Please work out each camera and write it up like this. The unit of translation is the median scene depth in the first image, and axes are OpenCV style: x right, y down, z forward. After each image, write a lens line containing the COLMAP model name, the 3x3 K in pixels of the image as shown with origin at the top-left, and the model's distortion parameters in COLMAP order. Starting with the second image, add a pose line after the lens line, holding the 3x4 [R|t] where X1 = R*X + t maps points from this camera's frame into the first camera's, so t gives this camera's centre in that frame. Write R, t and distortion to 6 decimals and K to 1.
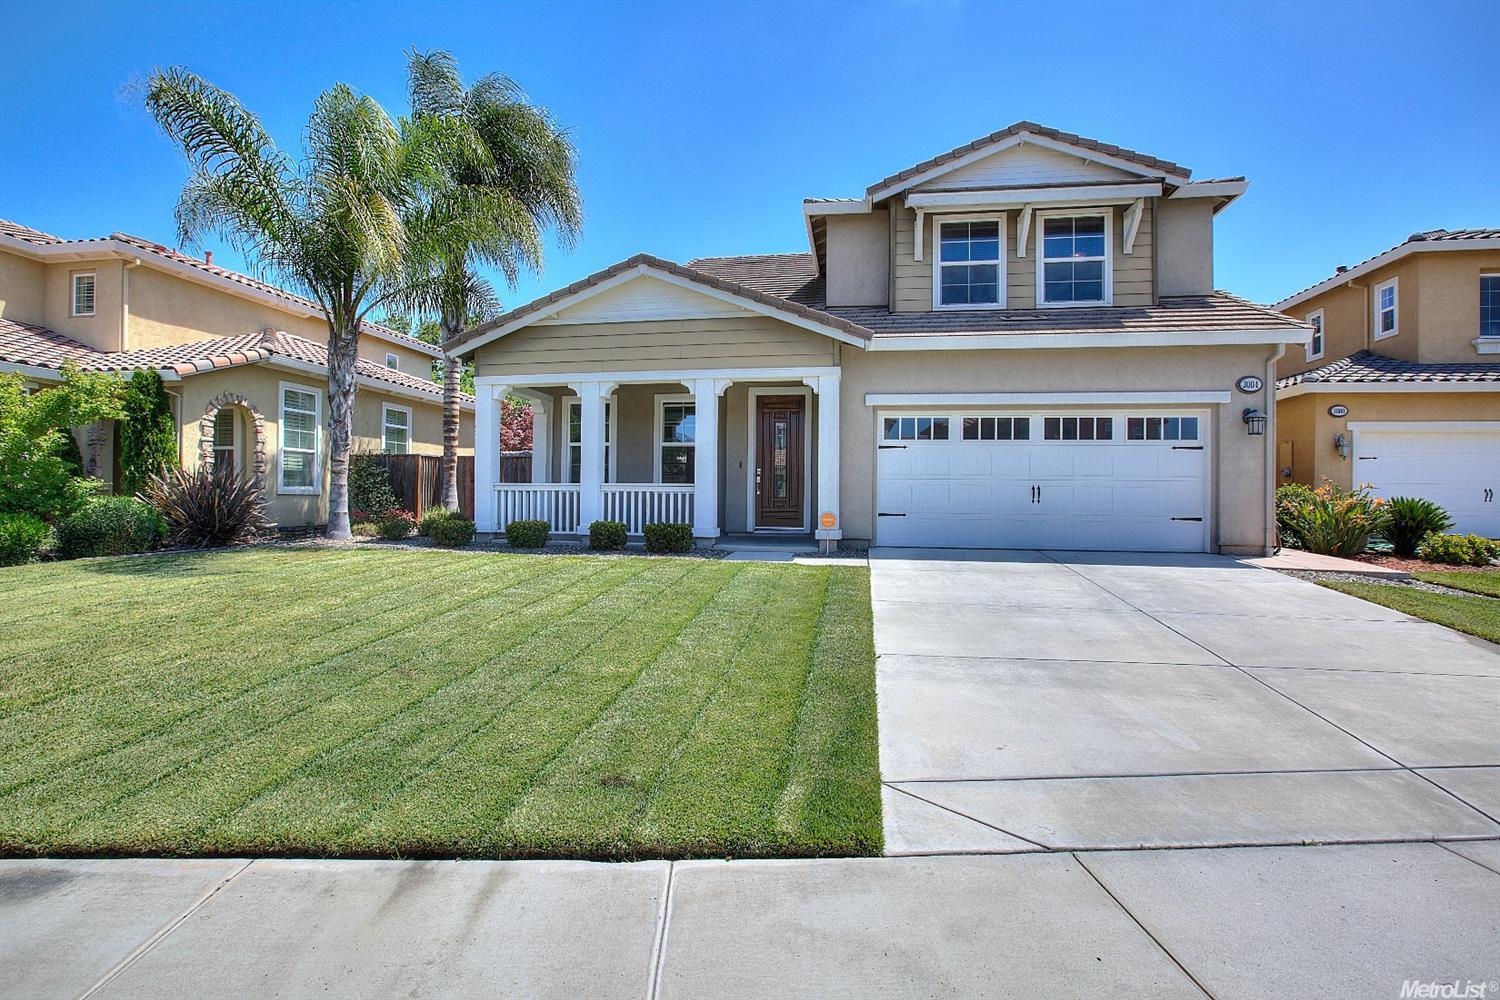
lens RADIAL K [[689.1, 0, 752.8], [0, 689.1, 502.3], [0, 0, 1]] dist [-0.043947, 0.012022]
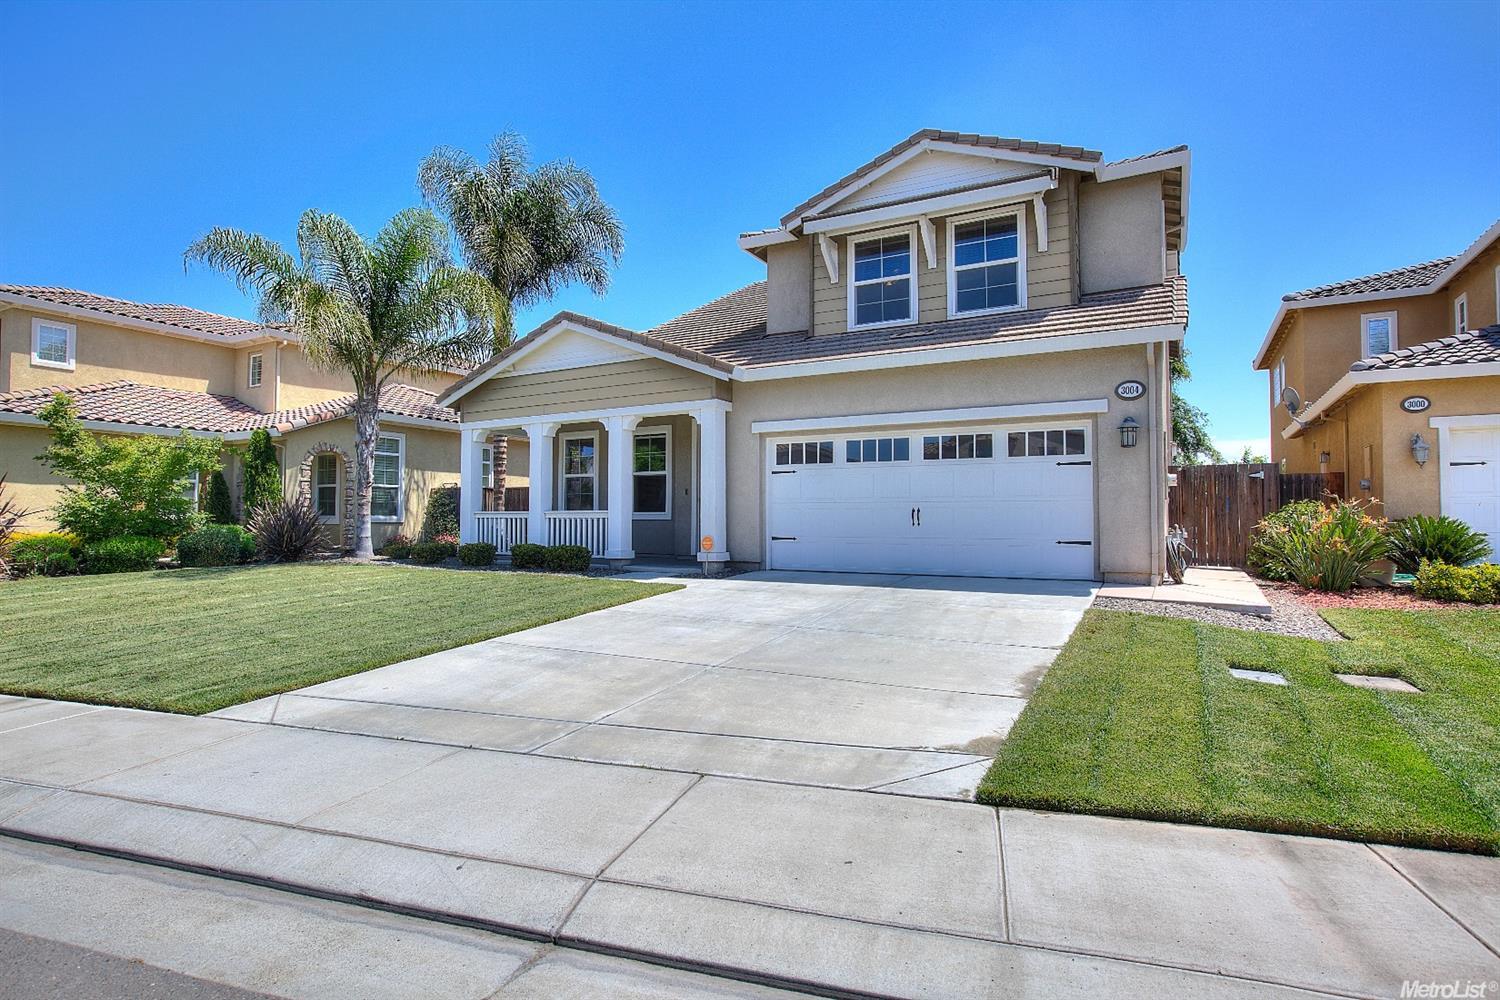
lens RADIAL K [[784.9, 0, 751.4], [0, 784.9, 501.2], [0, 0, 1]] dist [-0.029480, 0.000927]
pose [[0.939093, -0.016412, -0.343271, 0.550892], [0.003772, 0.999291, -0.037459, 0.006315], [0.343642, 0.033883, 0.938489, -0.107868]]
